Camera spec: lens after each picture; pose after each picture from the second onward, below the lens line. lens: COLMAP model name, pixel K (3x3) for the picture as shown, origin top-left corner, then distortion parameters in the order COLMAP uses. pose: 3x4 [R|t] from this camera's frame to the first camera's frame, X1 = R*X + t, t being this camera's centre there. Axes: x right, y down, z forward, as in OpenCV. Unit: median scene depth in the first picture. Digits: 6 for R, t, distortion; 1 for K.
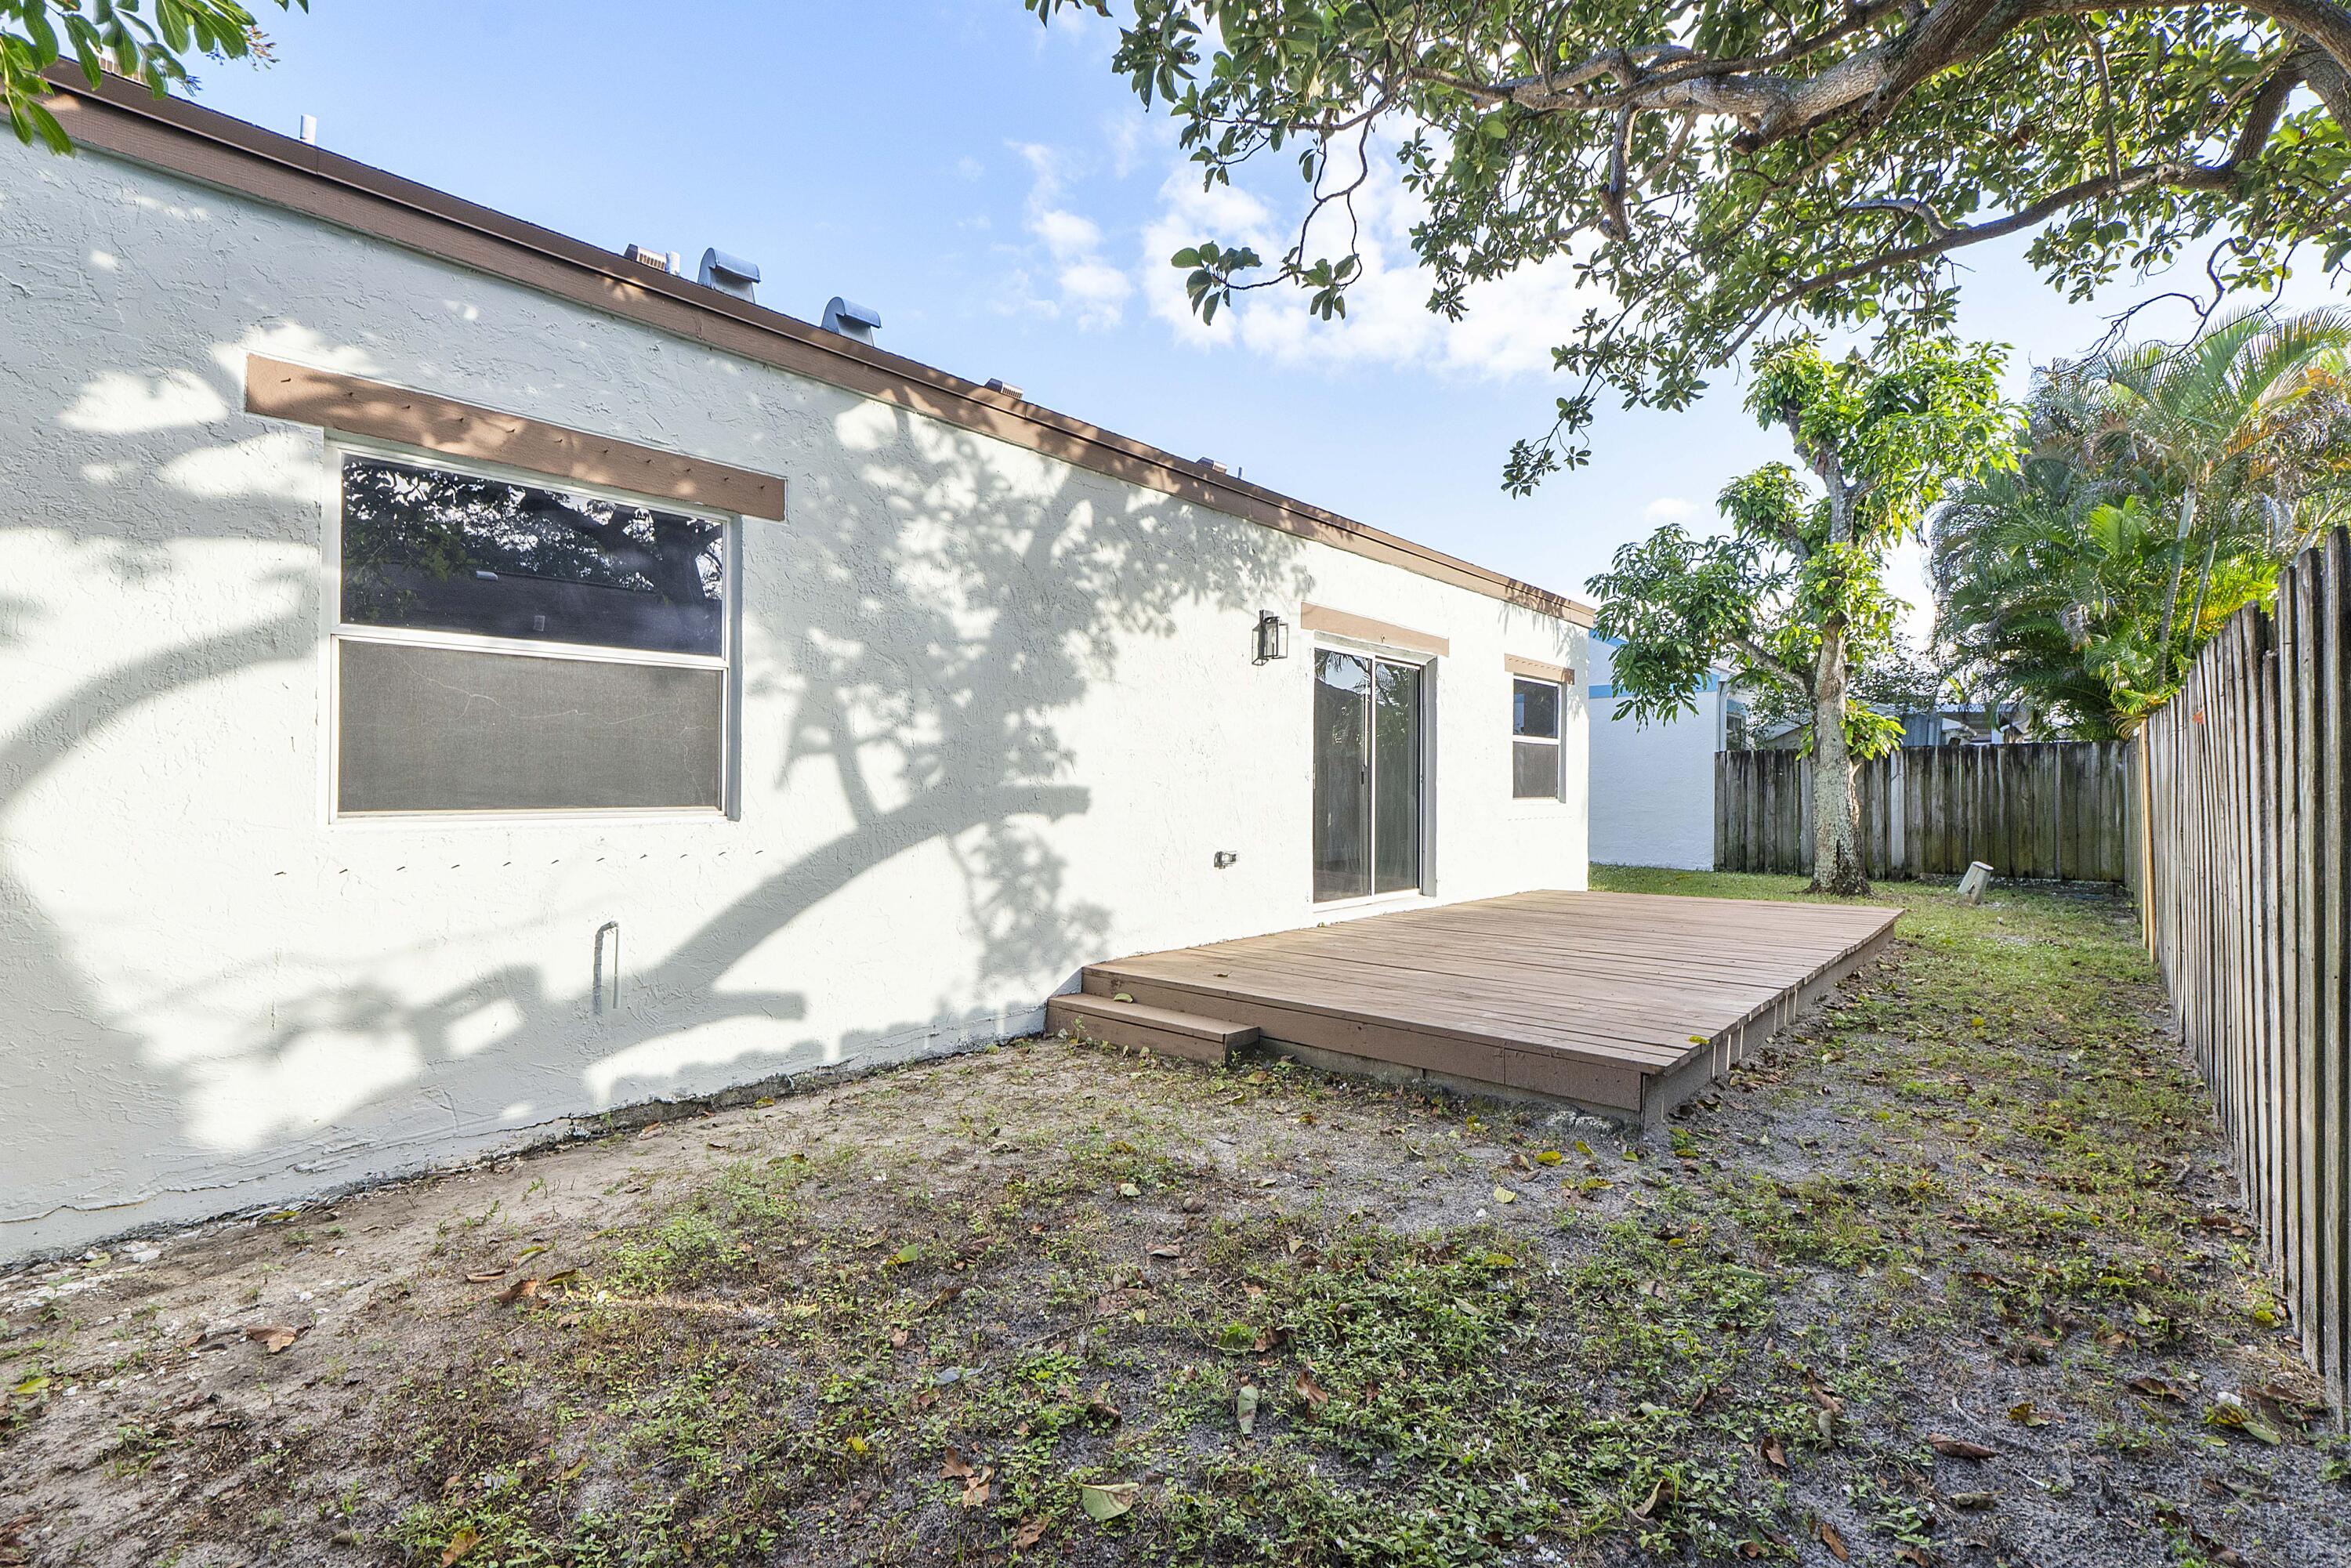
lens RADIAL K [[1004.2, 0, 1177.4], [0, 1004.2, 774.9], [0, 0, 1]] dist [-0.007338, 0.000275]
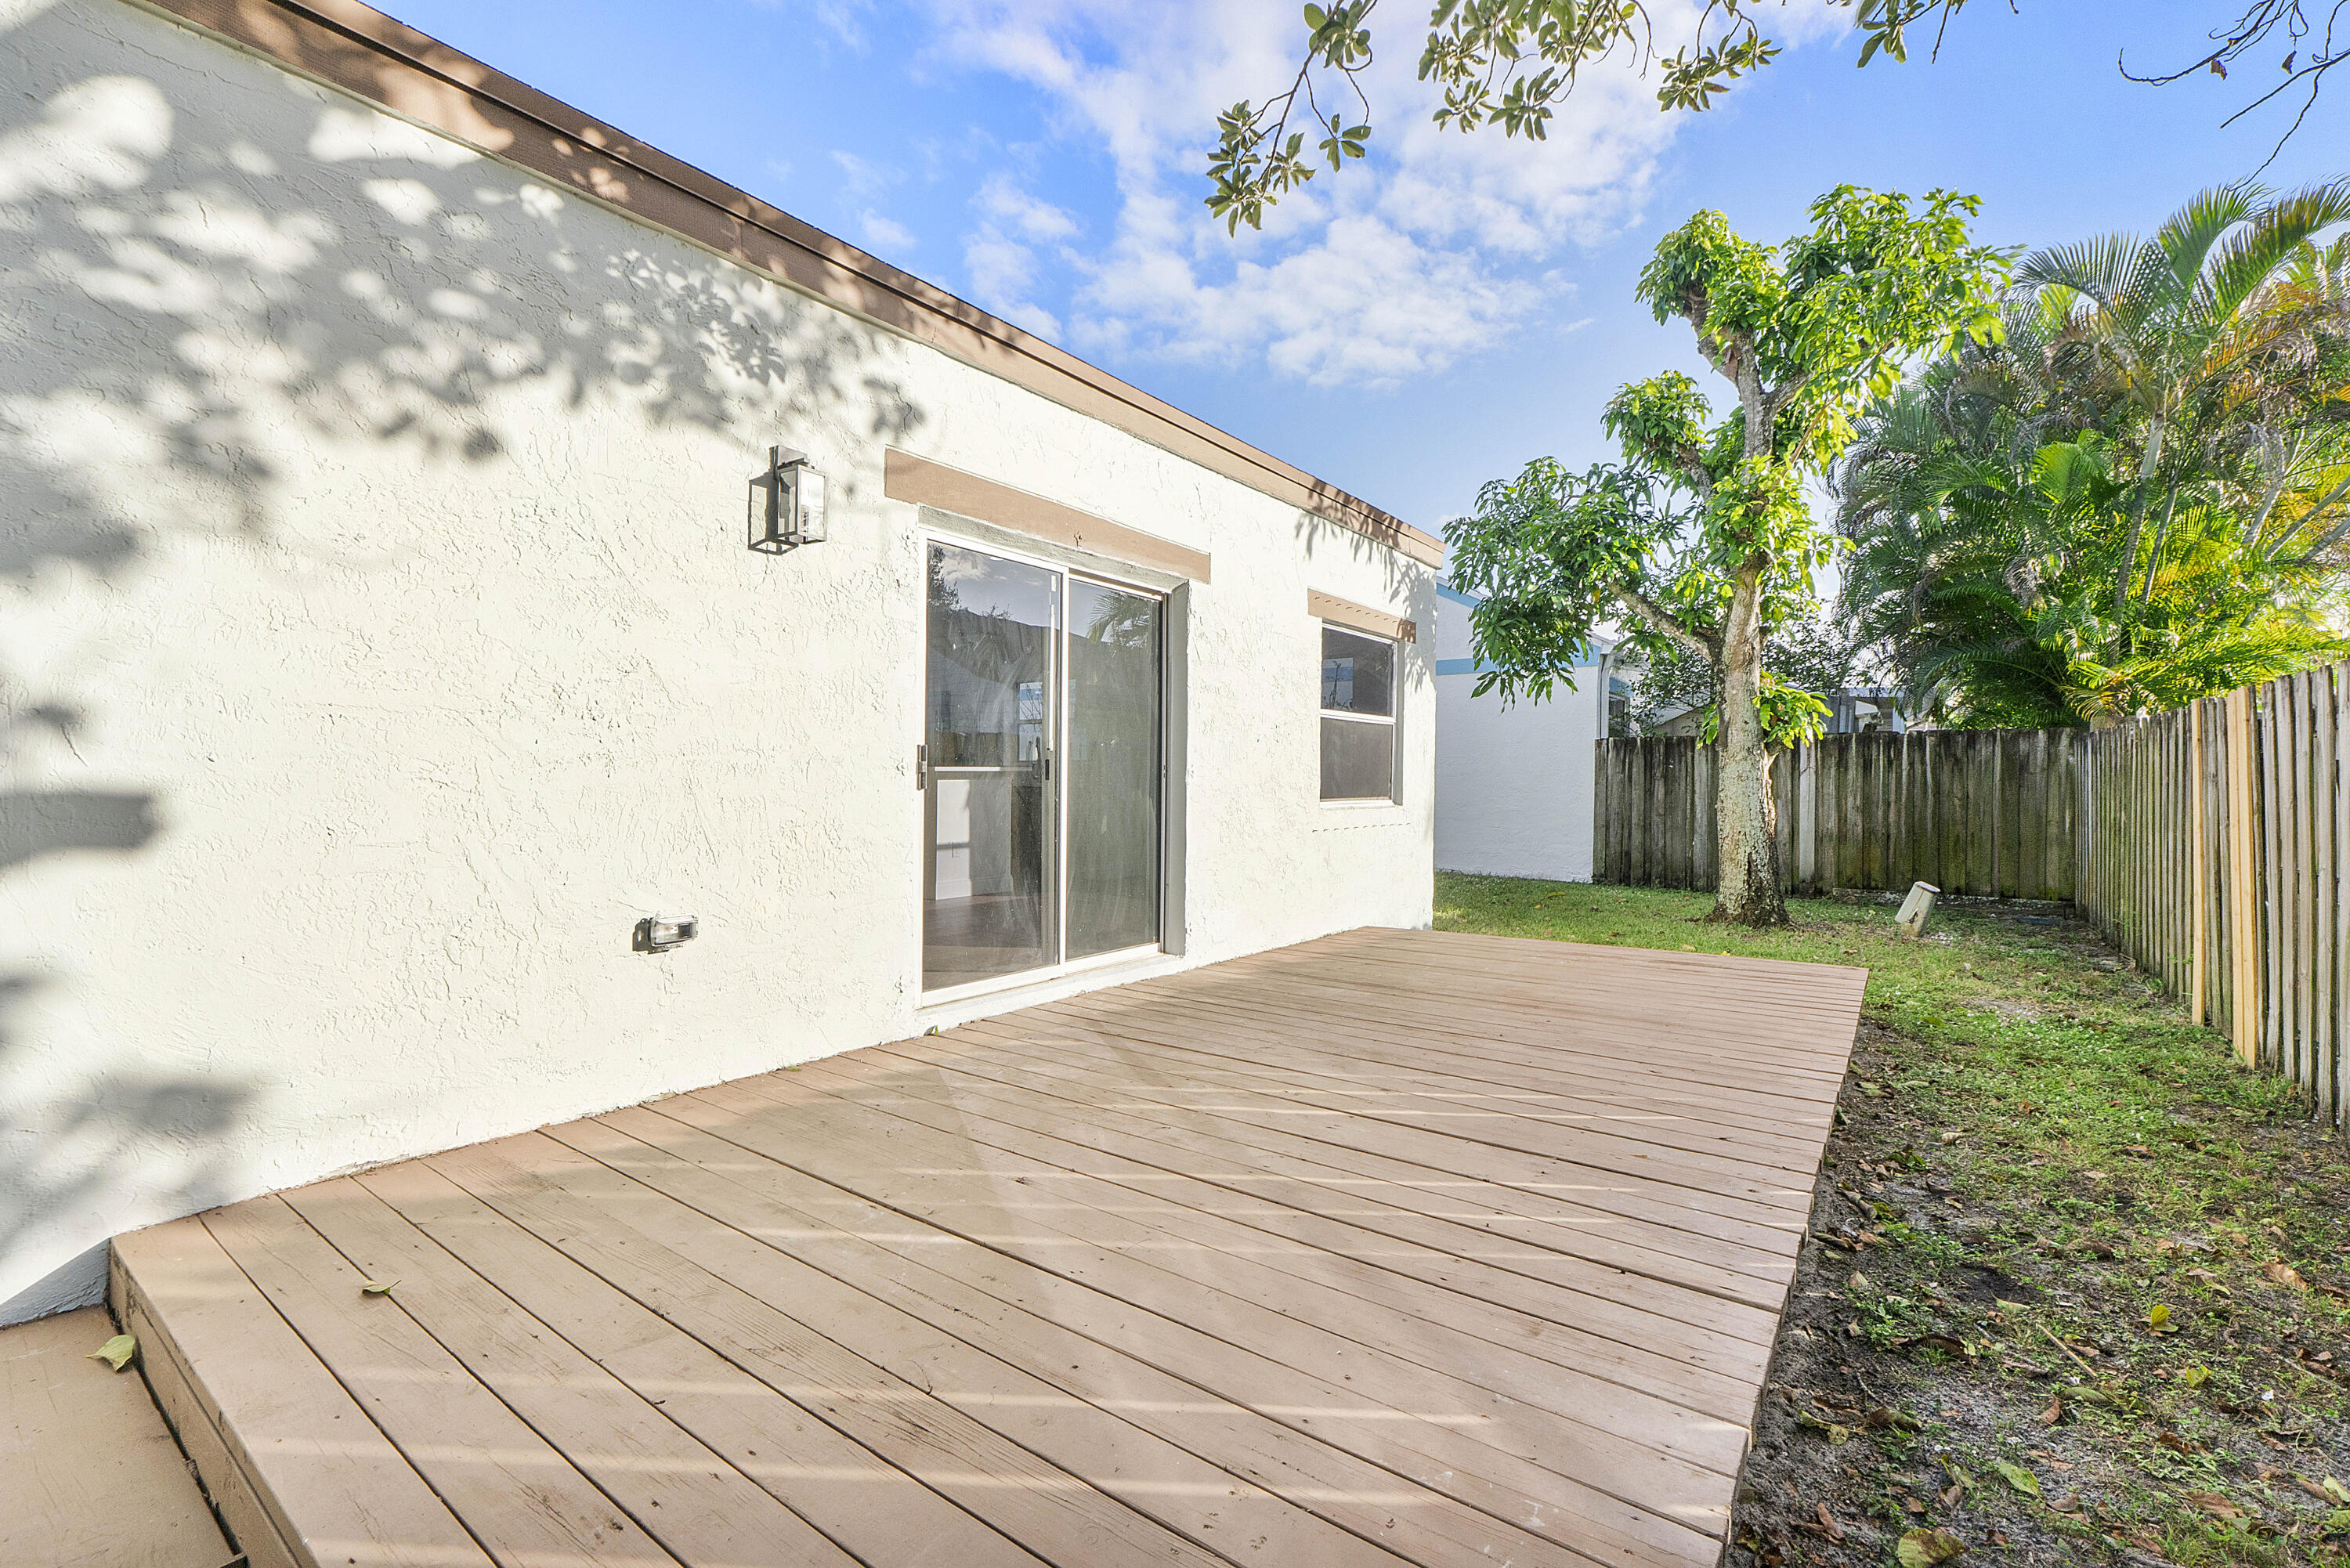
lens RADIAL K [[1007.7, 0, 1176.2], [0, 1007.7, 777.0], [0, 0, 1]] dist [-0.009039, -0.000352]
pose [[0.994724, 0.003706, 0.102518, 0.200921], [-0.004986, 0.999913, 0.012233, -0.000583], [-0.102464, -0.012680, 0.994656, 0.391109]]
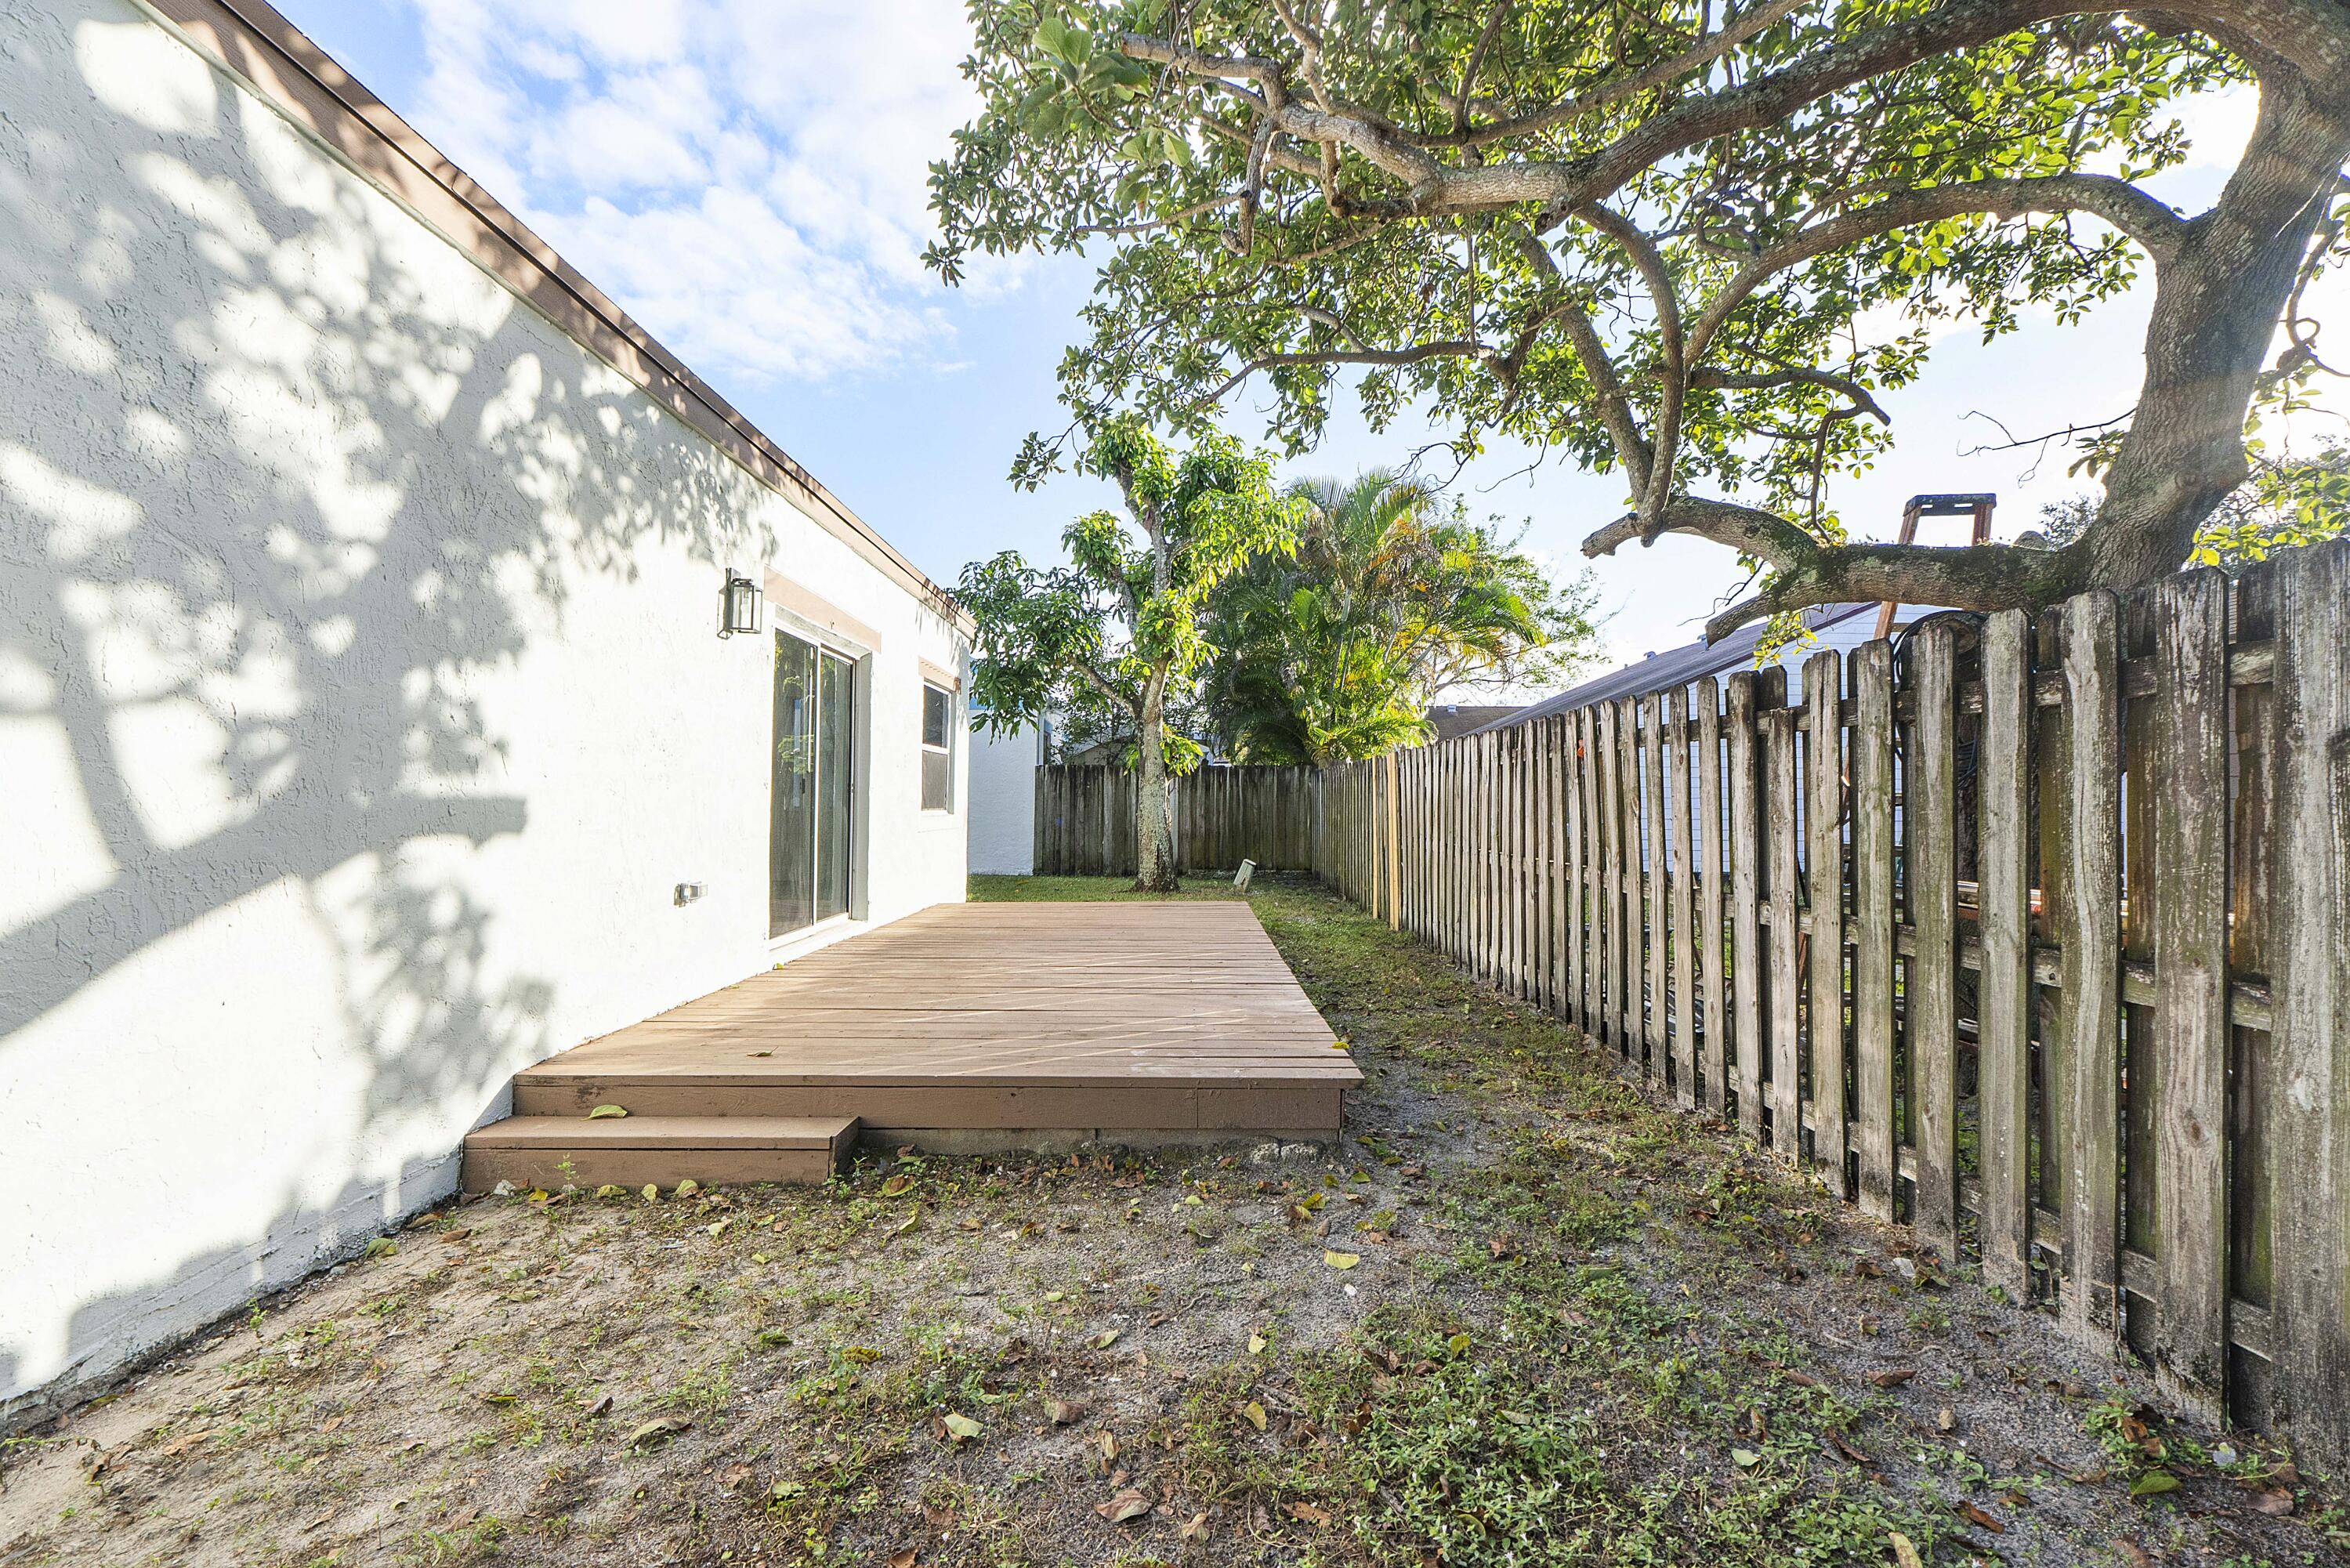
lens RADIAL K [[1003.8, 0, 1176.9], [0, 1003.8, 774.9], [0, 0, 1]] dist [-0.007338, 0.000275]
pose [[0.742618, 0.021057, 0.669385, -0.147392], [-0.015014, 0.999778, -0.014793, 0.001337], [-0.669547, 0.000935, 0.742769, 0.165293]]
